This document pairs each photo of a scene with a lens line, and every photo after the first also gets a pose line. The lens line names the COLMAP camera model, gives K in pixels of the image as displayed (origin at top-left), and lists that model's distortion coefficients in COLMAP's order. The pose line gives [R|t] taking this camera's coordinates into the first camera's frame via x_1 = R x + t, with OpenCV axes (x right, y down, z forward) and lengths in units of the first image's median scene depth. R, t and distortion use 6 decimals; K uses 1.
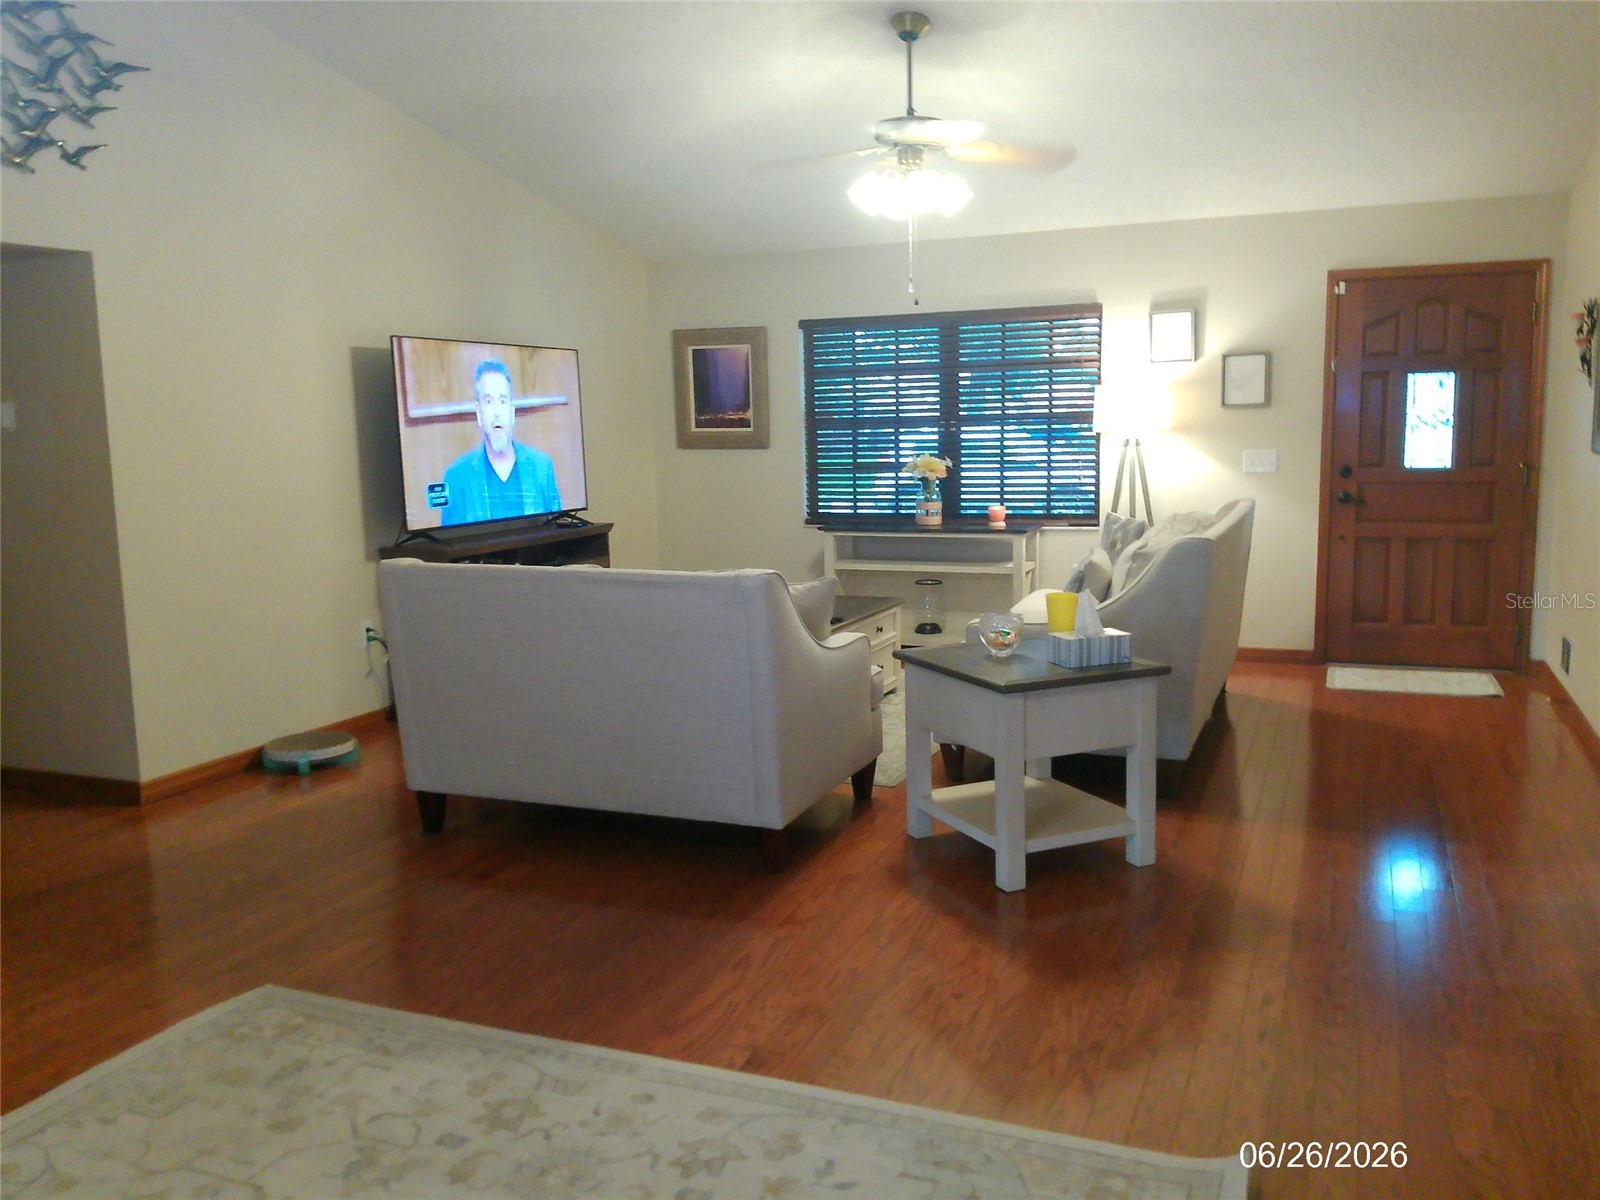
lens RADIAL K [[1314.4, 0, 803.8], [0, 1314.4, 602.5], [0, 0, 1]] dist [0.072785, -0.140517]
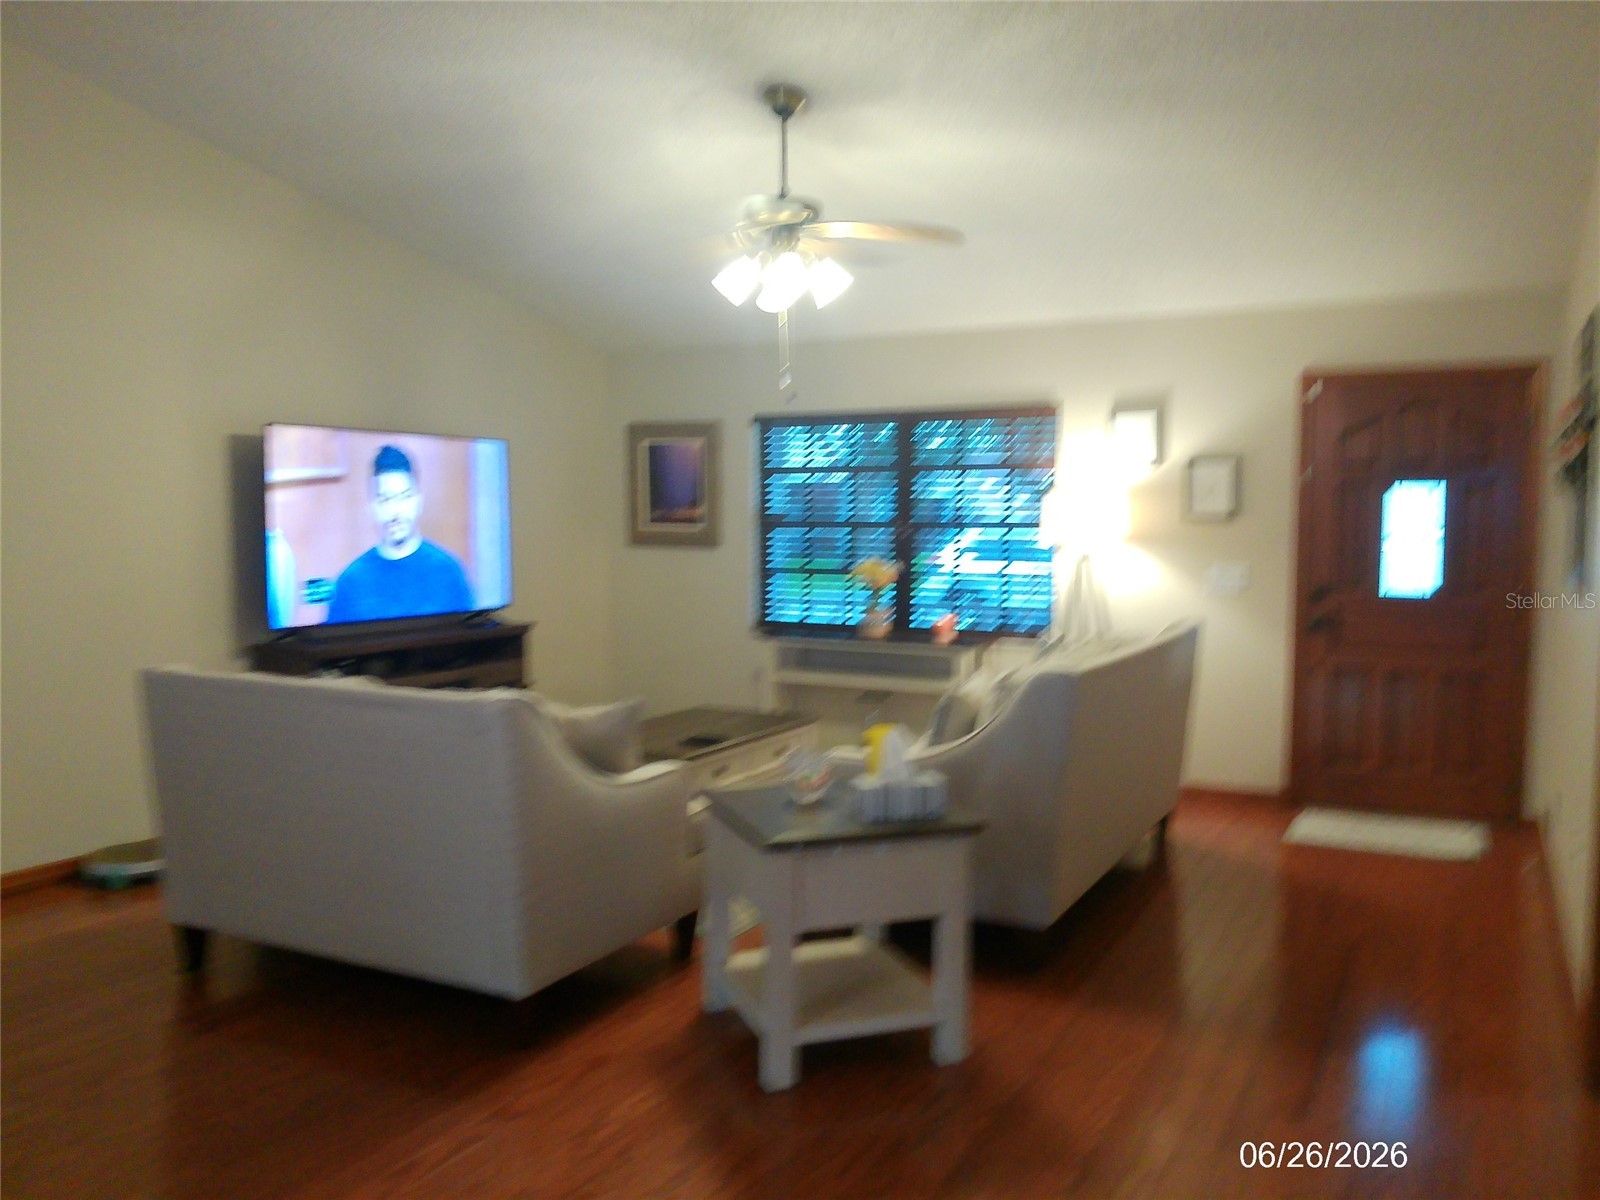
lens RADIAL K [[1314.4, 0, 801.8], [0, 1314.4, 602.2], [0, 0, 1]] dist [0.072785, -0.140517]
pose [[0.995851, 0.028583, -0.086397, 0.138694], [-0.034592, 0.997026, -0.068872, -0.018818], [0.084171, 0.071574, 0.993877, 0.084582]]
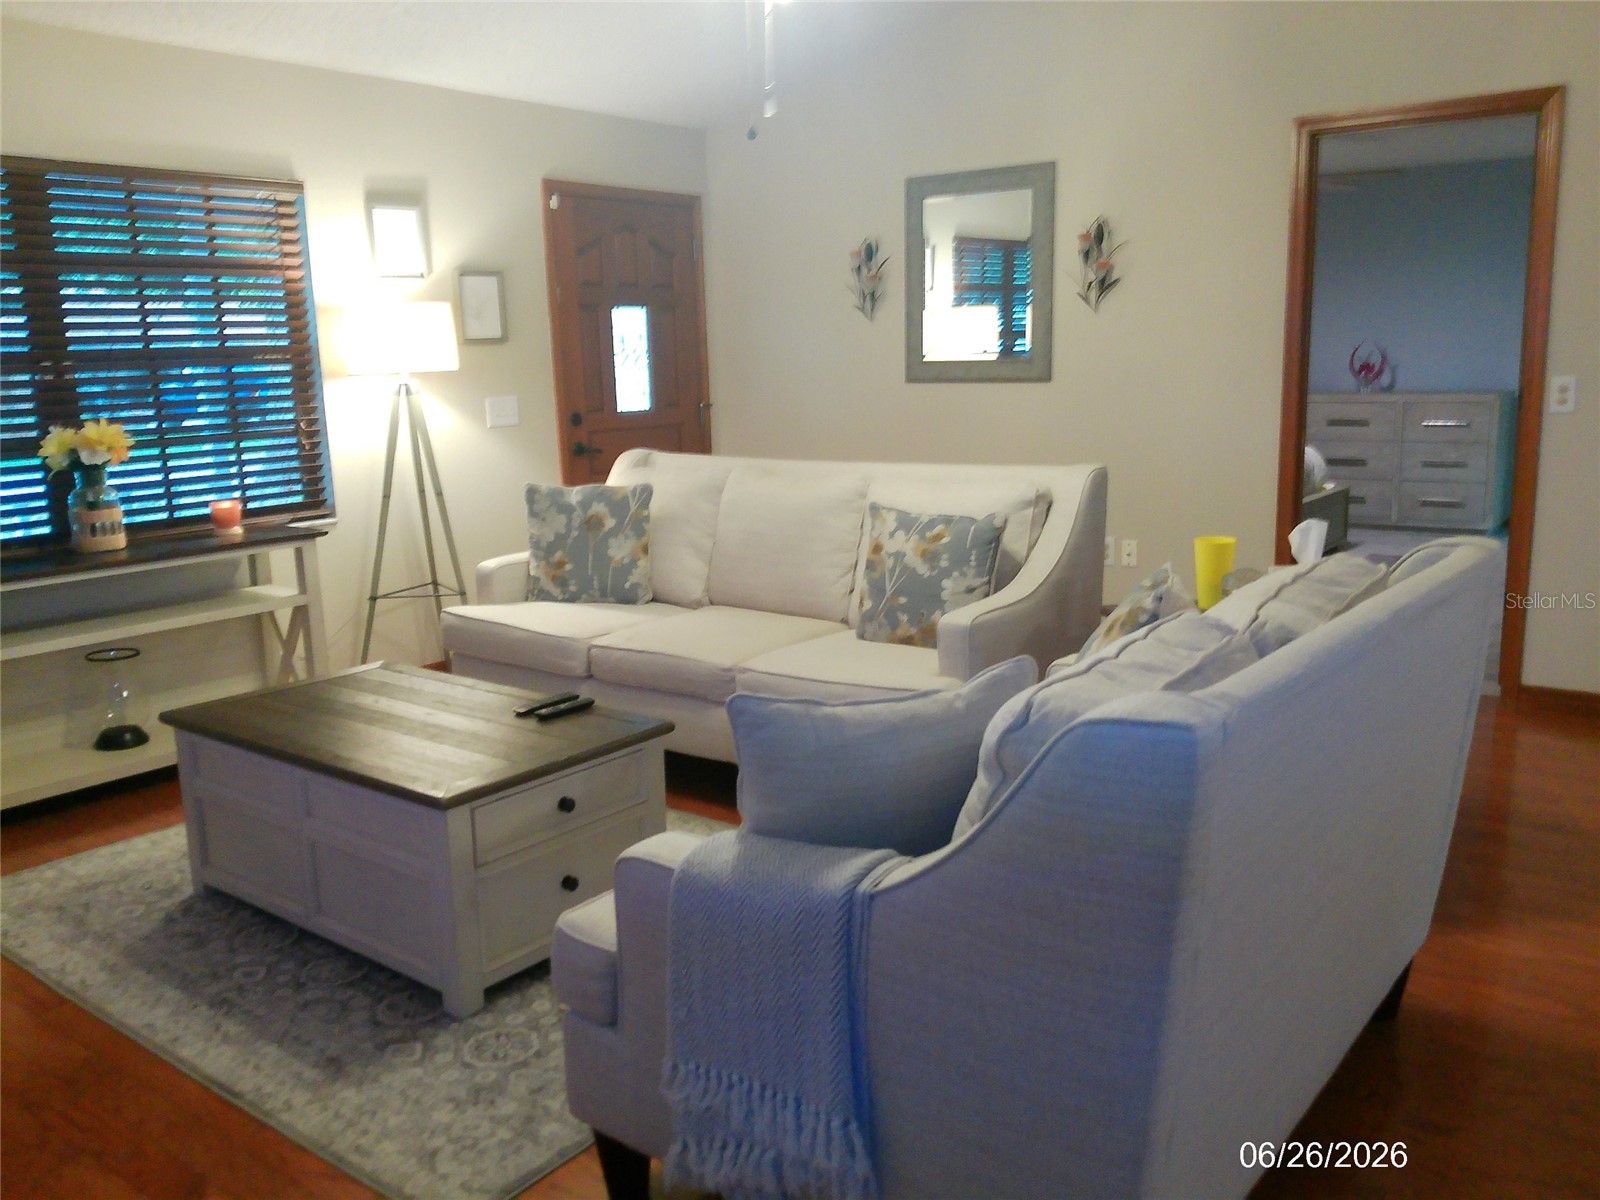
lens RADIAL K [[1314.4, 0, 794.7], [0, 1314.4, 588.0], [0, 0, 1]] dist [0.072785, -0.140517]
pose [[0.268737, -0.159295, 0.949950, -0.393496], [0.153306, 0.980732, 0.121087, -0.074429], [-0.950935, 0.113092, 0.287980, 0.639908]]
